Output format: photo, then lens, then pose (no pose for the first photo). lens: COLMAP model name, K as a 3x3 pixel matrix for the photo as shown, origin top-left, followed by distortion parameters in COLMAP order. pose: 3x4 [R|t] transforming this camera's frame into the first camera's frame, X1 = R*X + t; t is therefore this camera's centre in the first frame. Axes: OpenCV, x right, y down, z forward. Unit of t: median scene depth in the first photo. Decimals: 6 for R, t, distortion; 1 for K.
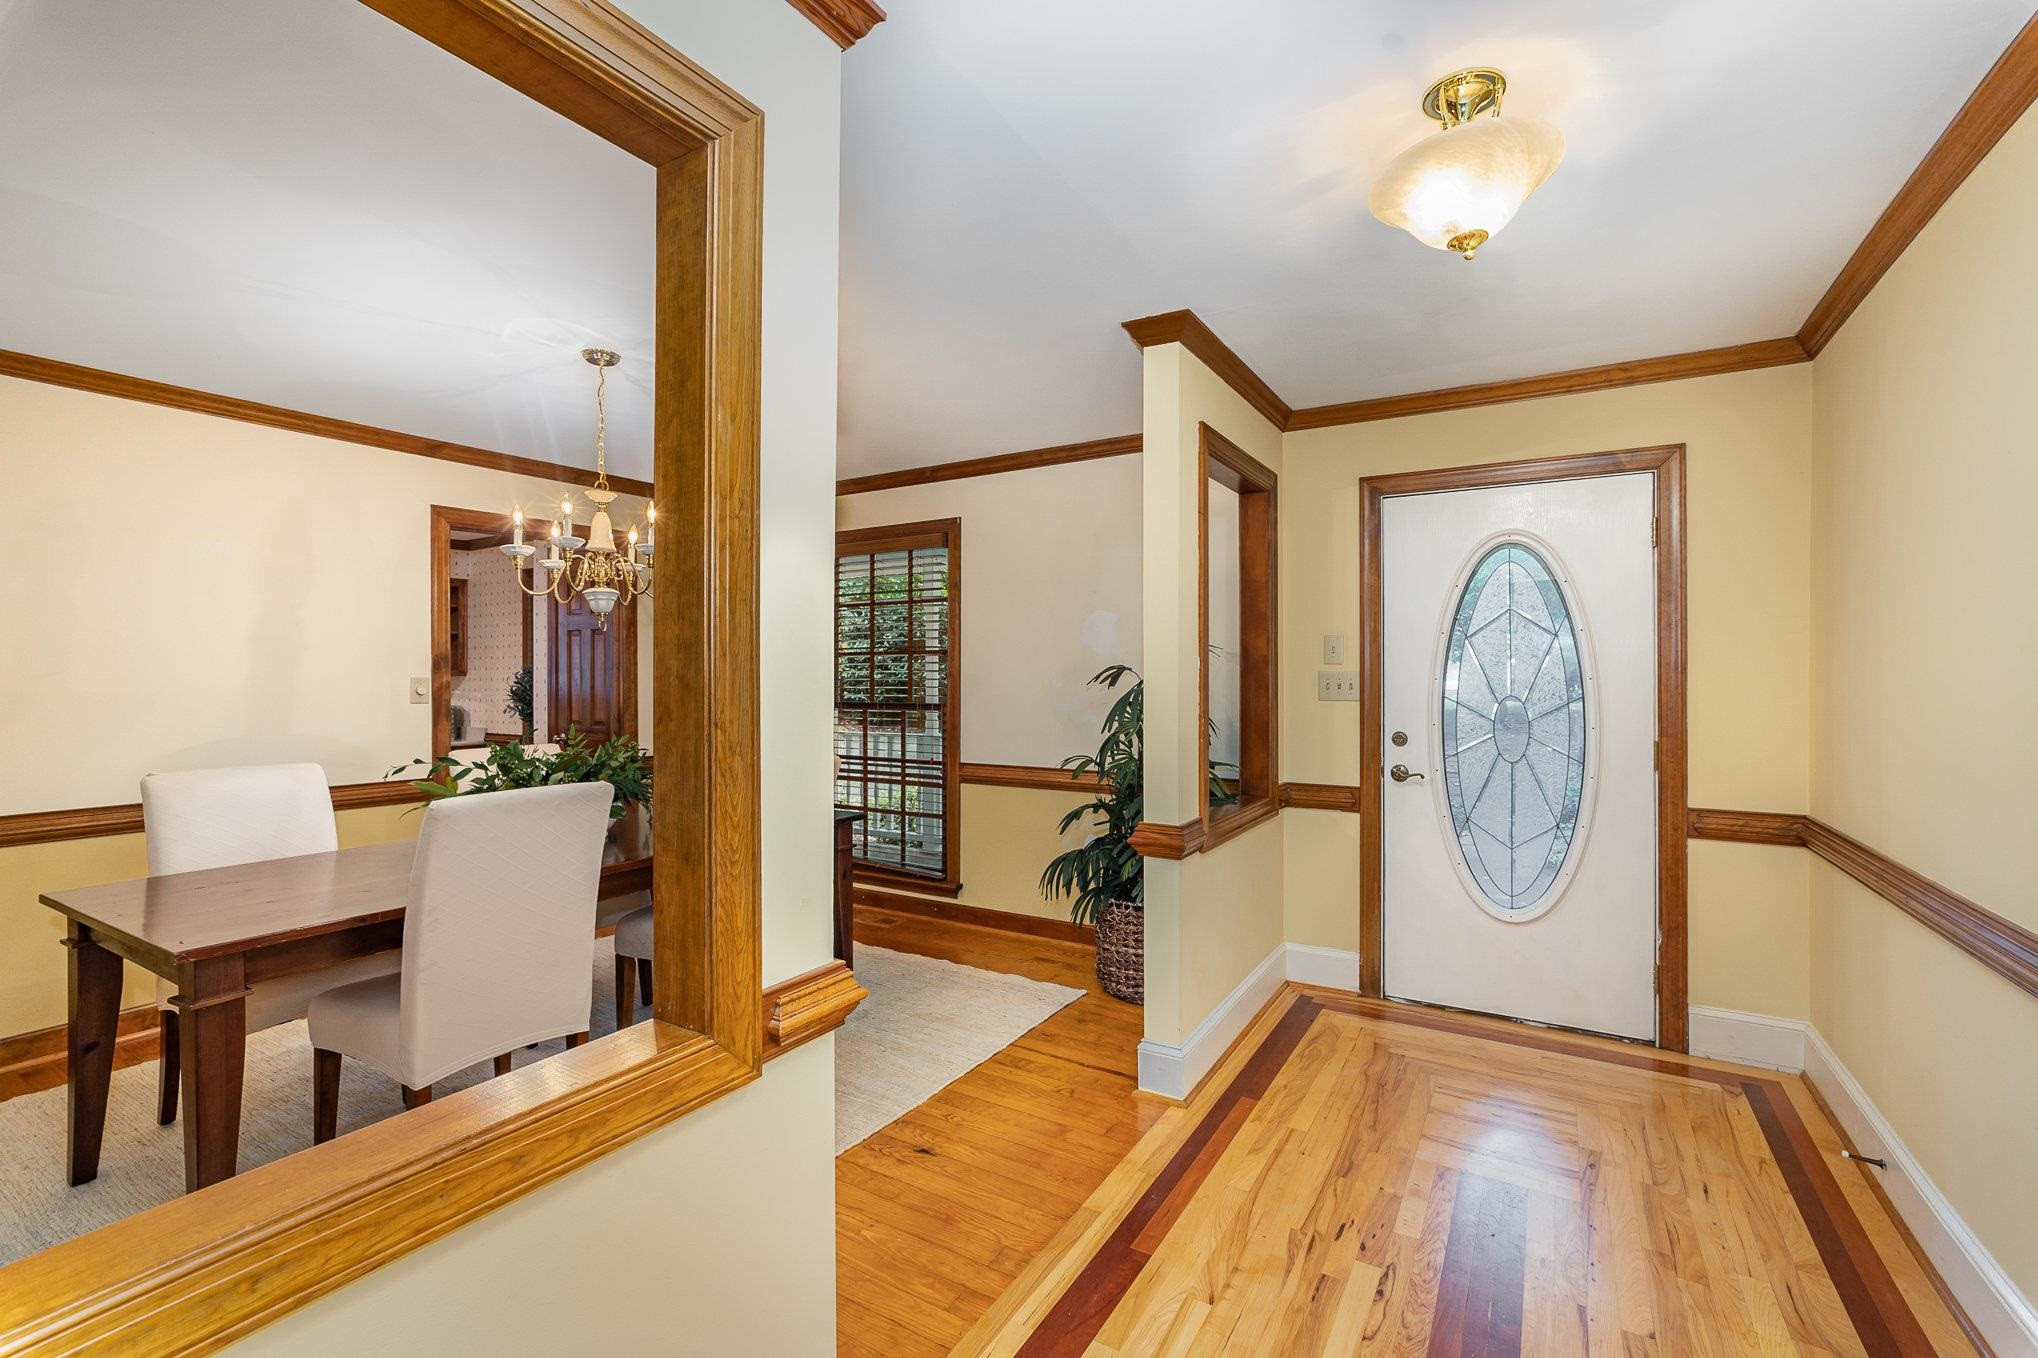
lens RADIAL K [[853.8, 0, 1019.0], [0, 853.8, 679.0], [0, 0, 1]] dist [-0.020015, 0.000198]
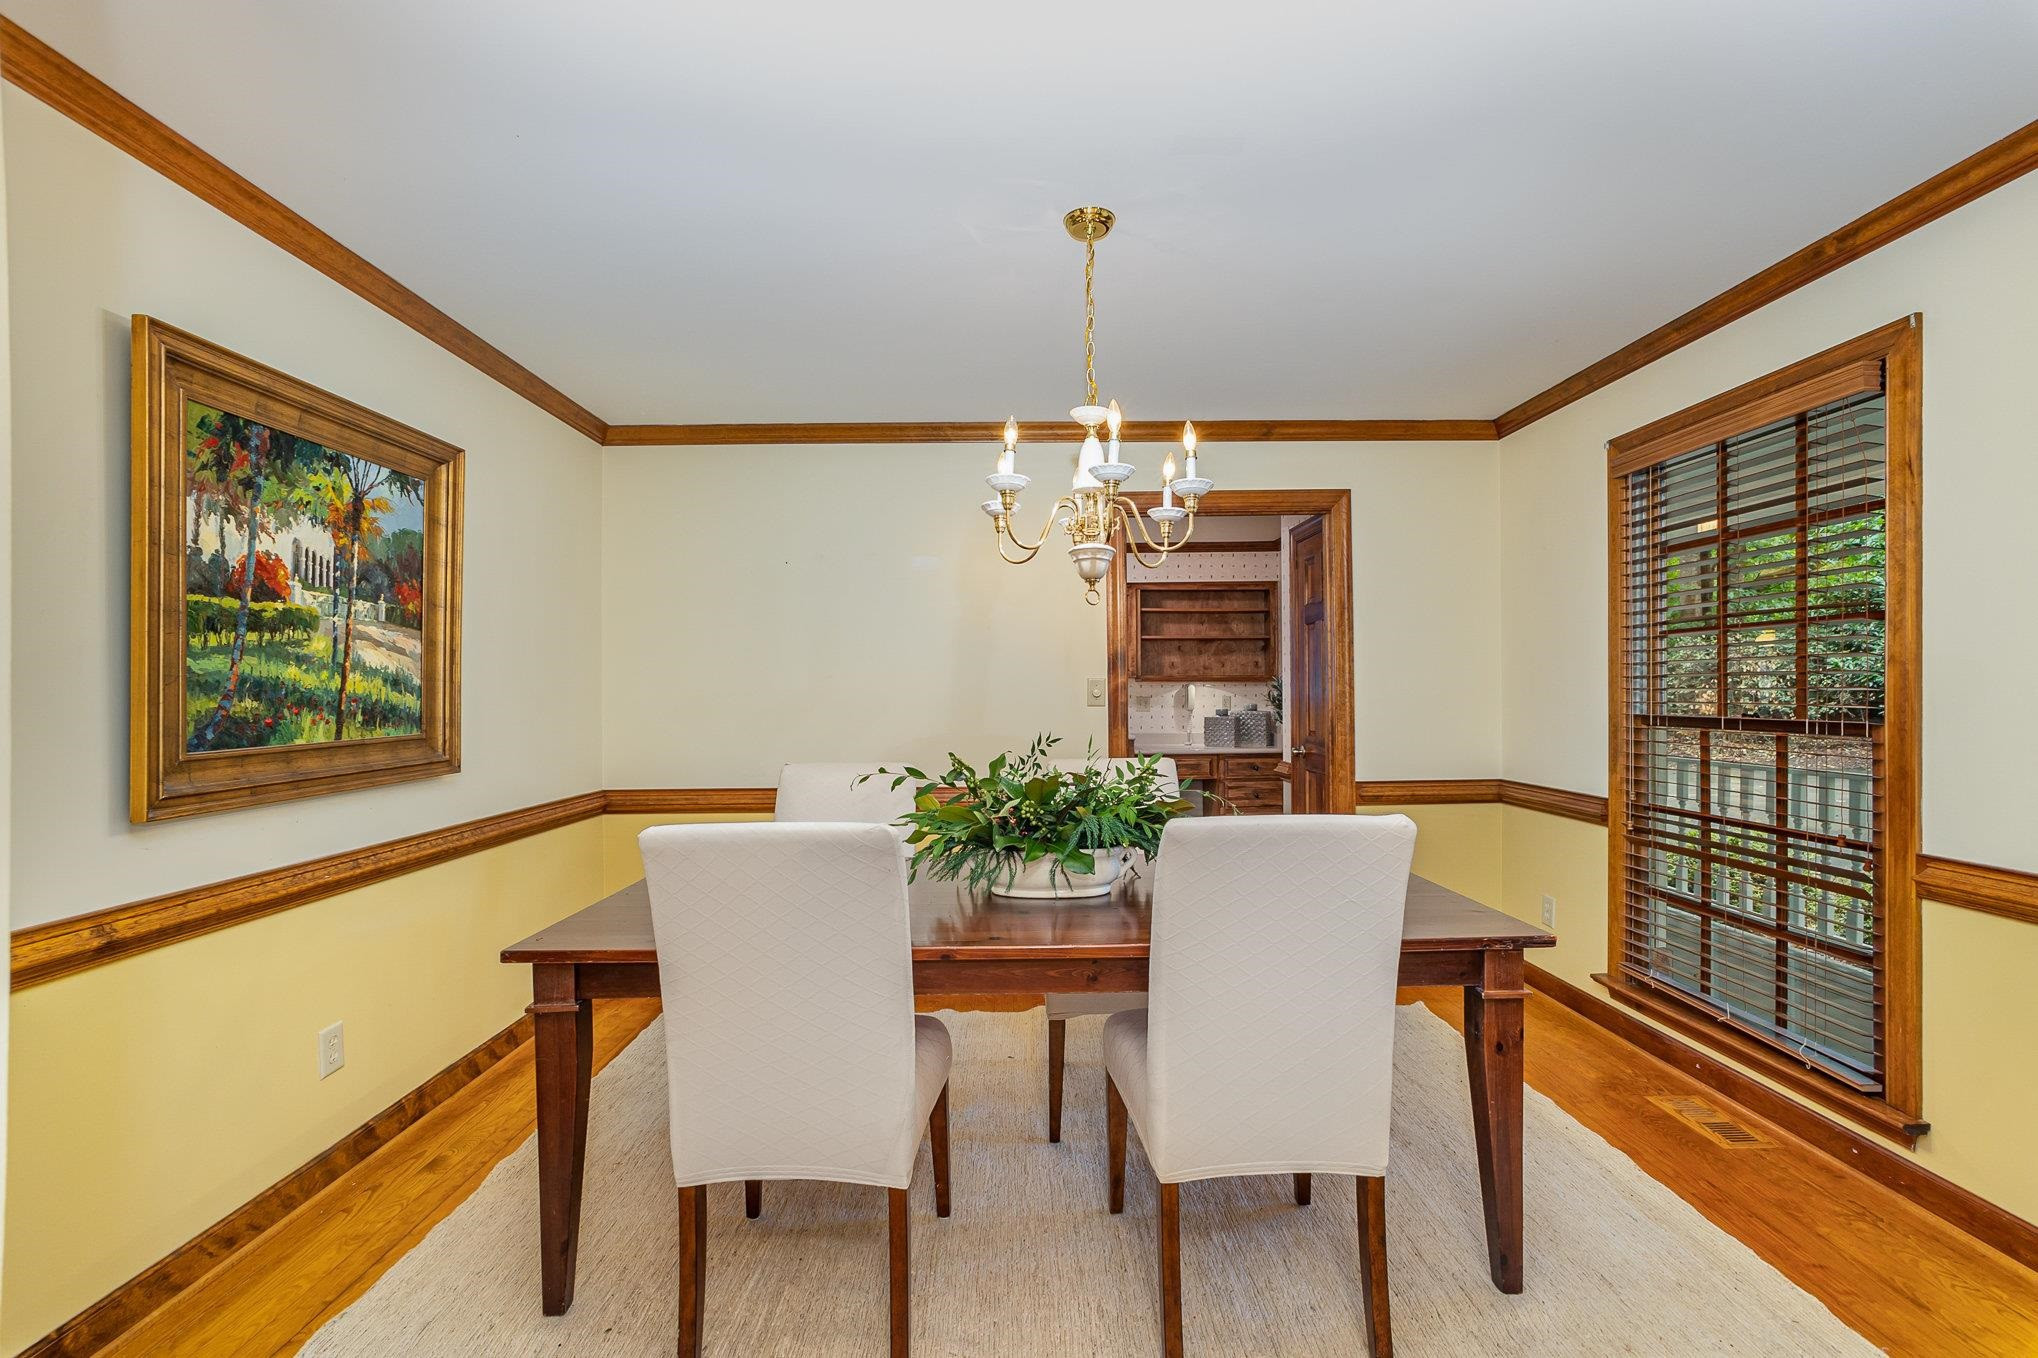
lens RADIAL K [[853.8, 0, 1019.0], [0, 853.8, 679.0], [0, 0, 1]] dist [-0.020015, 0.000198]
pose [[0.534662, -0.014787, -0.844937, 0.049431], [0.003592, 0.999878, -0.015226, 0.010548], [0.845058, 0.005105, 0.534650, 0.359043]]
